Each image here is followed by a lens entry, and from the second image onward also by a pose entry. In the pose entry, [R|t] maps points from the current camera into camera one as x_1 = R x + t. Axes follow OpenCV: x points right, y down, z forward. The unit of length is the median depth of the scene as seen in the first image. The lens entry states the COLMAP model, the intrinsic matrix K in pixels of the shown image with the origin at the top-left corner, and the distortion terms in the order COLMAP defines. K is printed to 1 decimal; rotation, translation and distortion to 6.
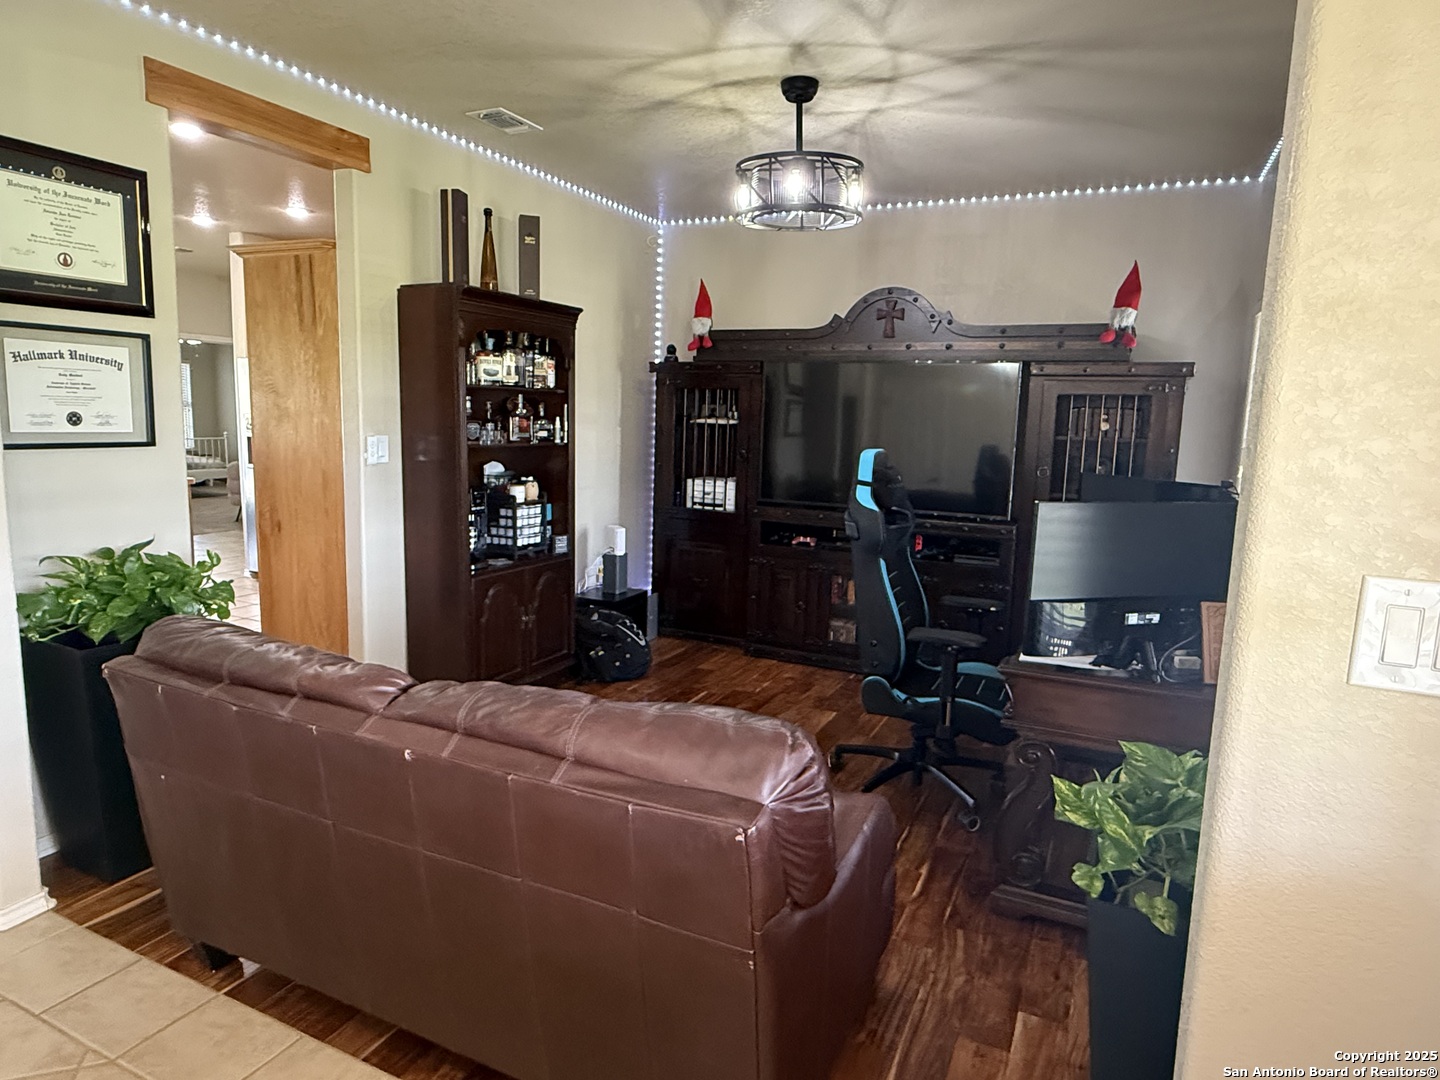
lens RADIAL K [[870.3, 0, 716.3], [0, 870.3, 537.3], [0, 0, 1]] dist [0.007520, 0.002387]
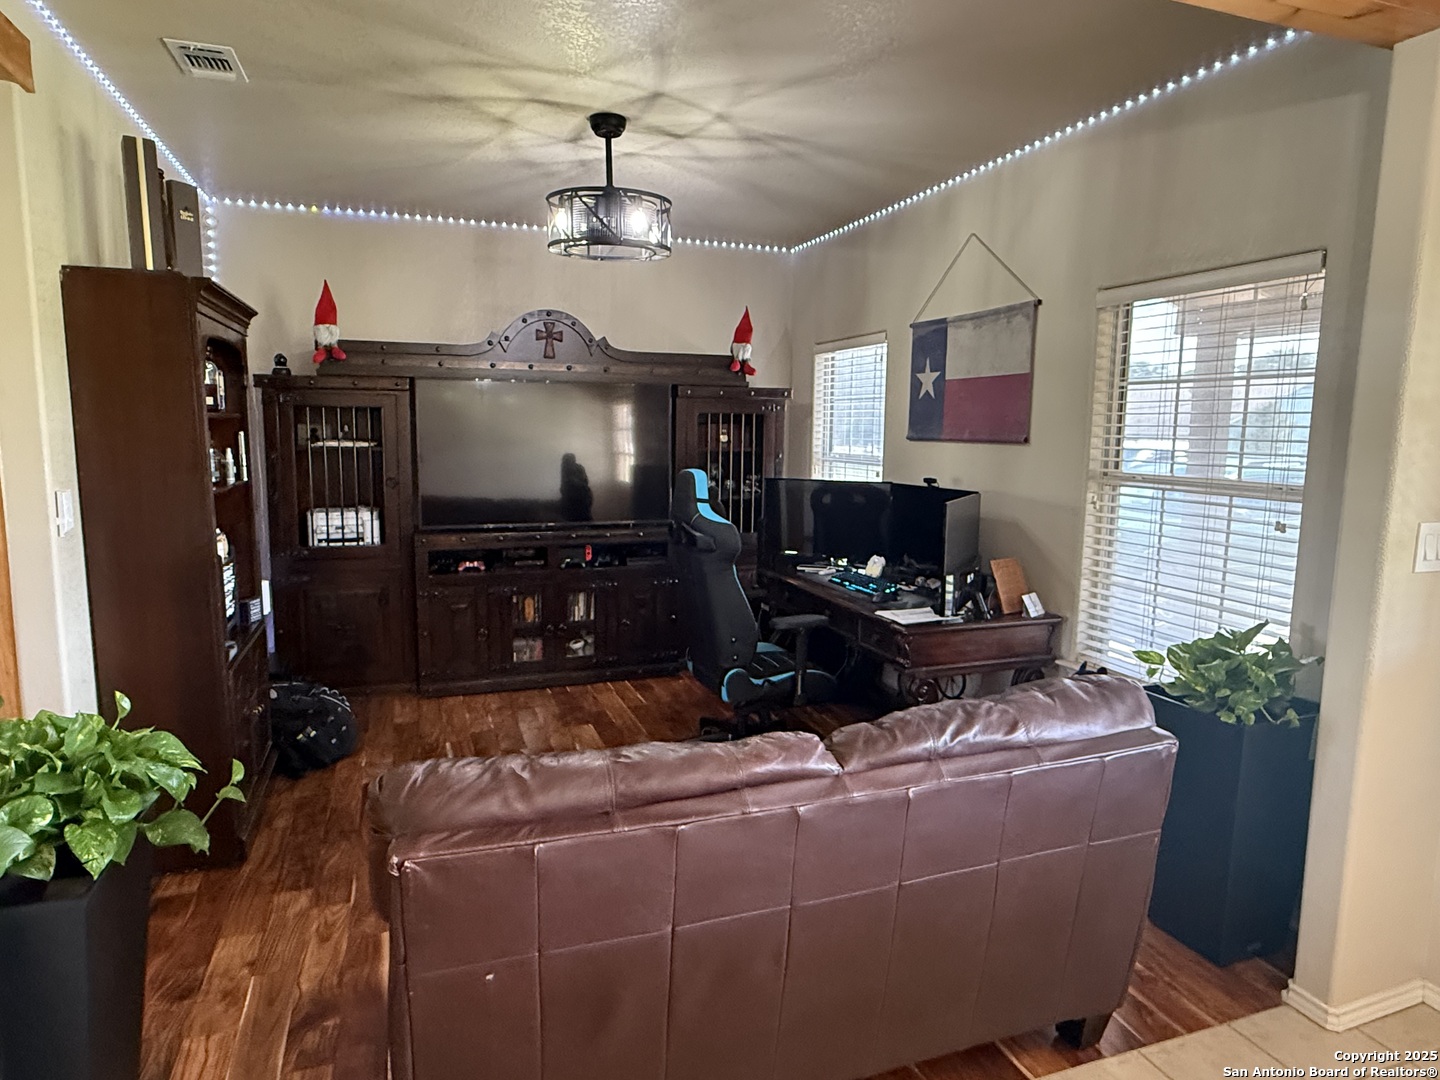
lens RADIAL K [[870.3, 0, 718.4], [0, 870.3, 542.0], [0, 0, 1]] dist [0.007520, 0.002387]
pose [[0.699259, -0.115493, 0.705477, -0.468525], [0.112246, 0.992360, 0.051202, -0.049945], [-0.706001, 0.043384, 0.706881, 0.158527]]
